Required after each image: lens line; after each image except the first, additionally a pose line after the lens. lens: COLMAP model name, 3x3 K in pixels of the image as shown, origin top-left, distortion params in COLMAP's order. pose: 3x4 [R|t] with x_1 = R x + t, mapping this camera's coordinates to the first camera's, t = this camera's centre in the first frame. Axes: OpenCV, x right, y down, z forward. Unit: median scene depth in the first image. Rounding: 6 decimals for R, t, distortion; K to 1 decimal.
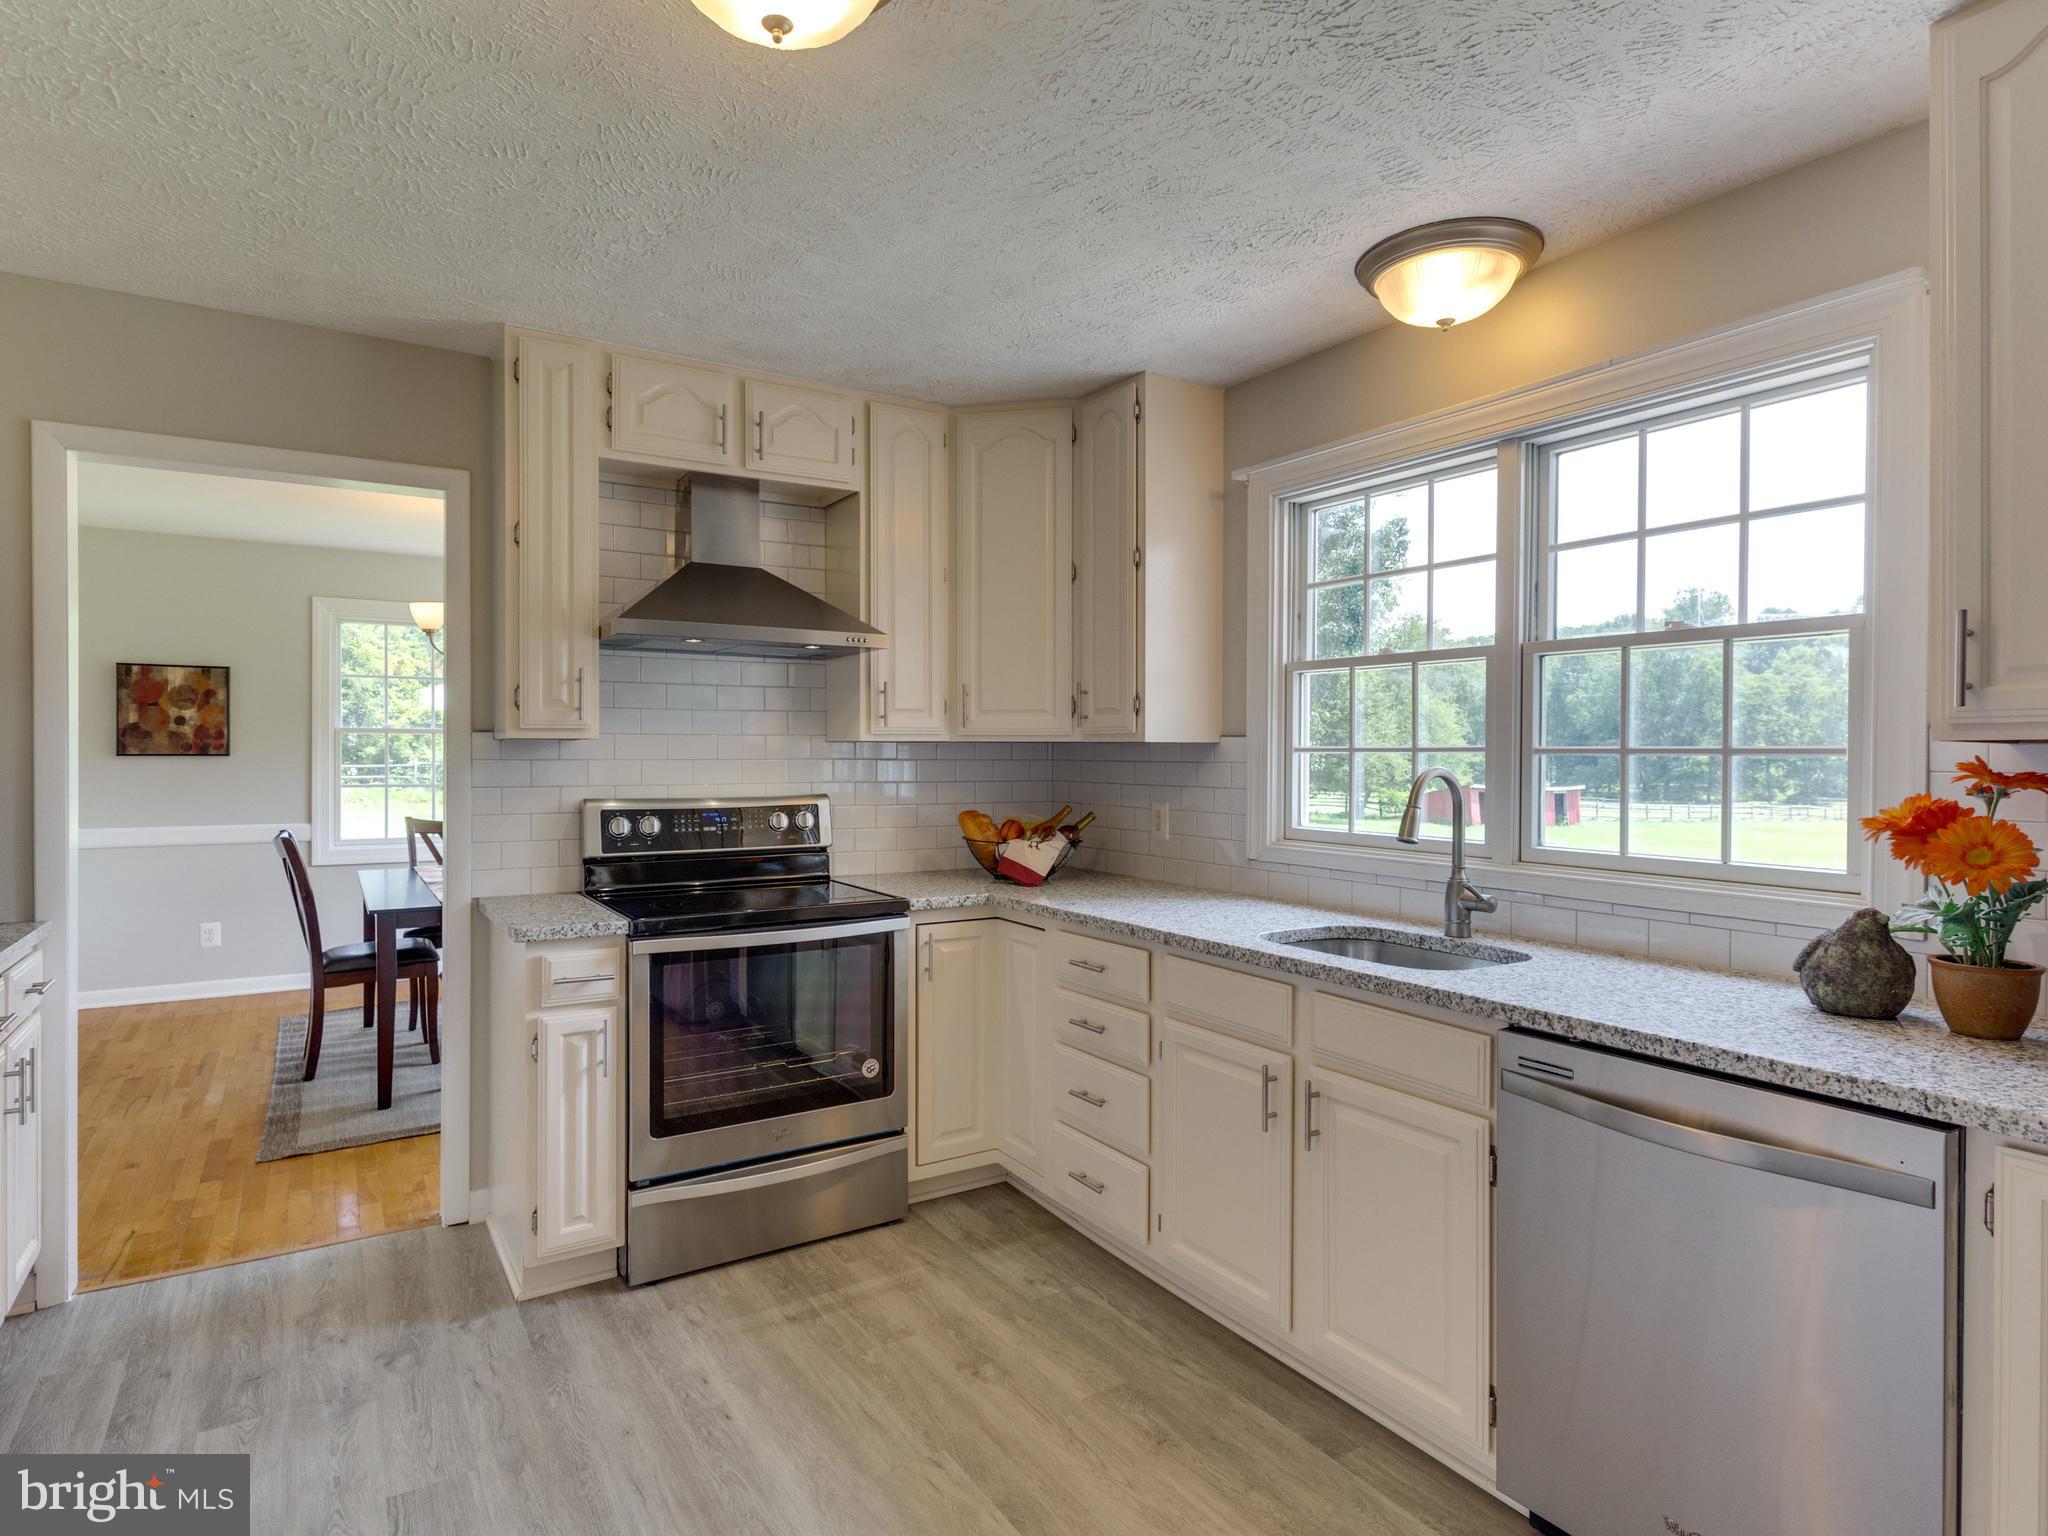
lens RADIAL K [[1121.4, 0, 1048.1], [0, 1121.4, 753.6], [0, 0, 1]] dist [0.011566, -0.005792]
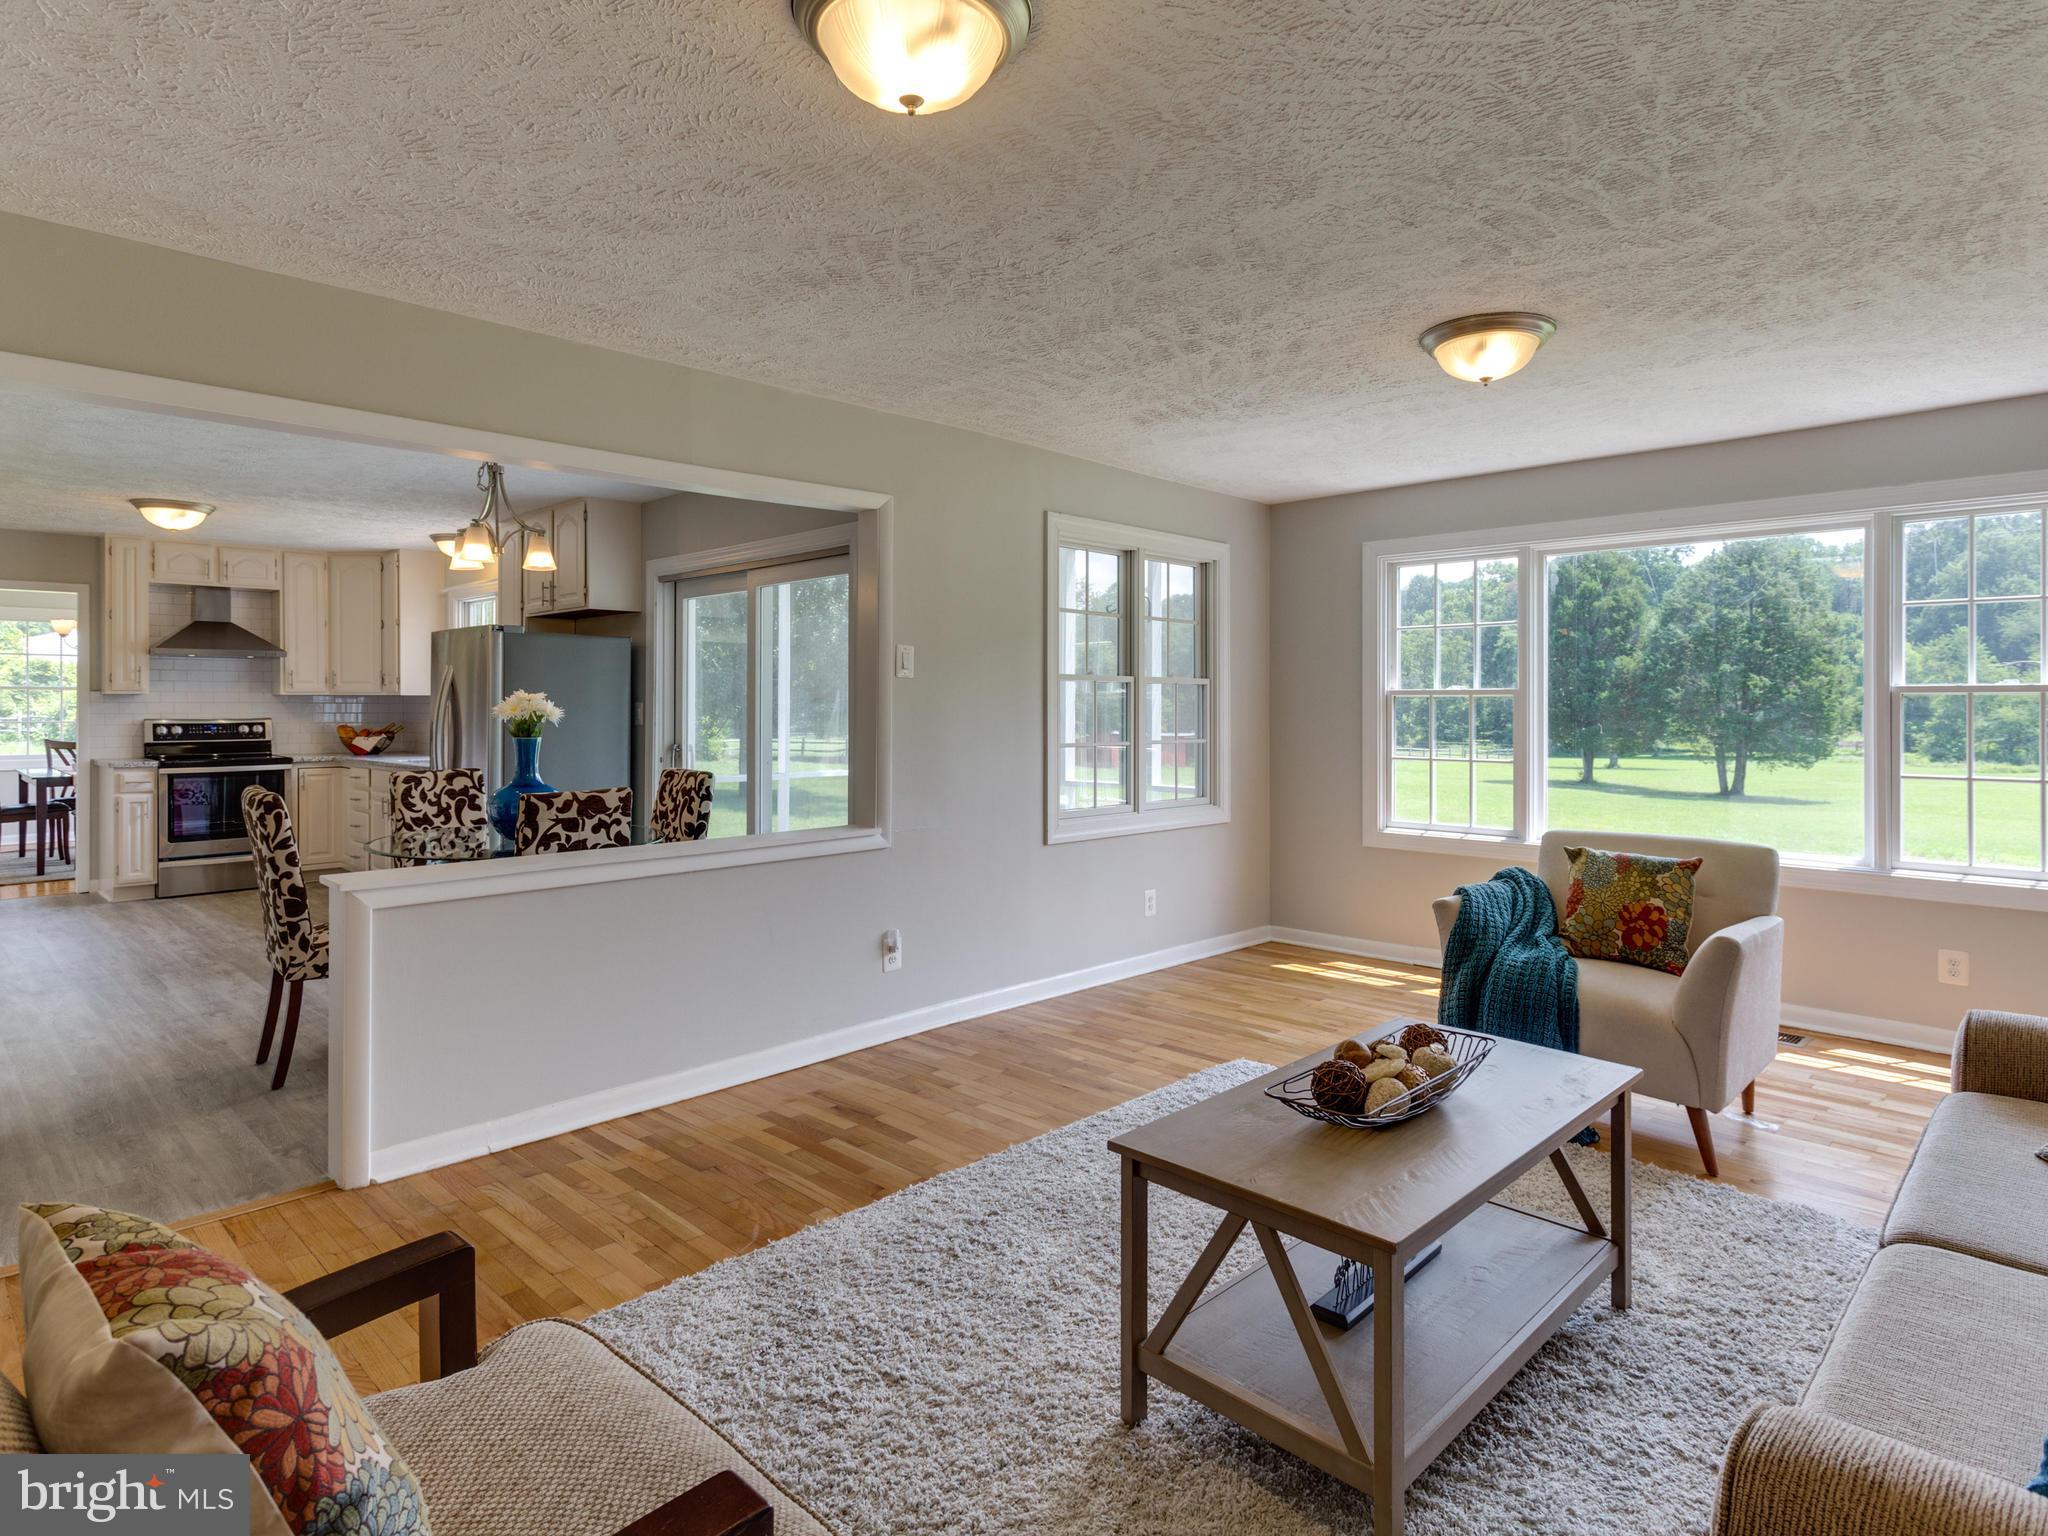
lens RADIAL K [[1121.4, 0, 1043.2], [0, 1121.4, 705.6], [0, 0, 1]] dist [0.011566, -0.005792]
pose [[0.973529, -0.002332, 0.228553, 0.982631], [0.002404, 0.999997, -0.000038, 0.018338], [-0.228552, 0.000587, 0.973531, -1.933358]]
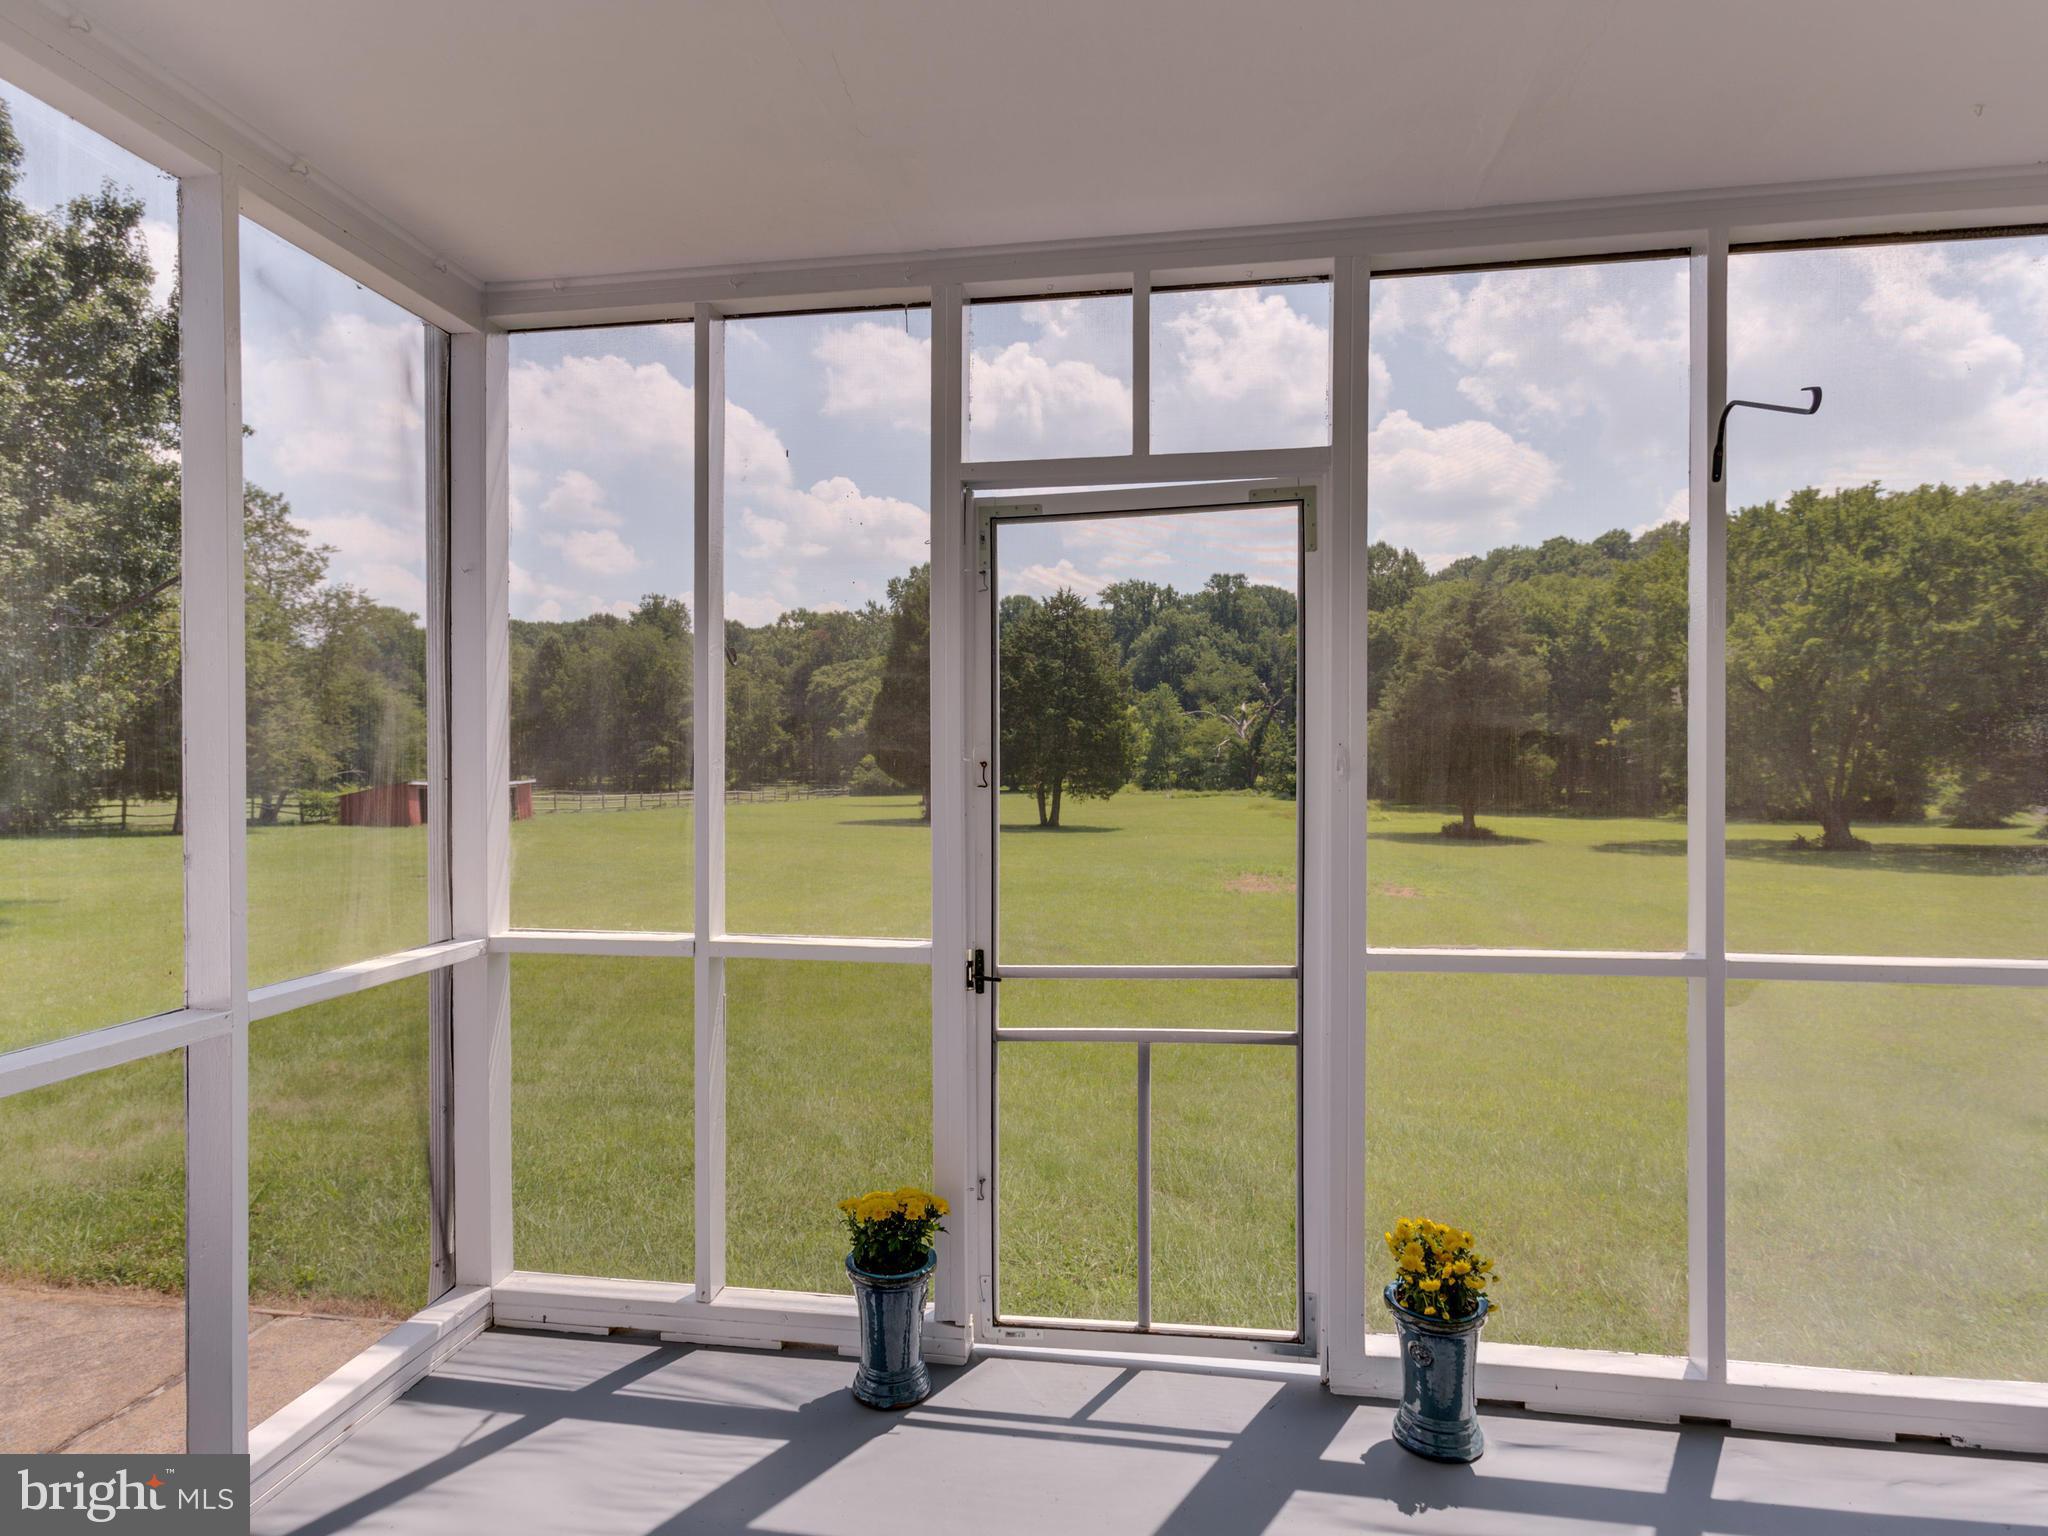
lens RADIAL K [[1121.4, 0, 1031.8], [0, 1121.4, 757.2], [0, 0, 1]] dist [0.011566, -0.005792]
pose [[0.678010, -0.013391, 0.734930, 0.820467], [0.008144, 0.999910, 0.010706, 0.031605], [-0.735007, -0.001273, 0.678058, 0.060441]]
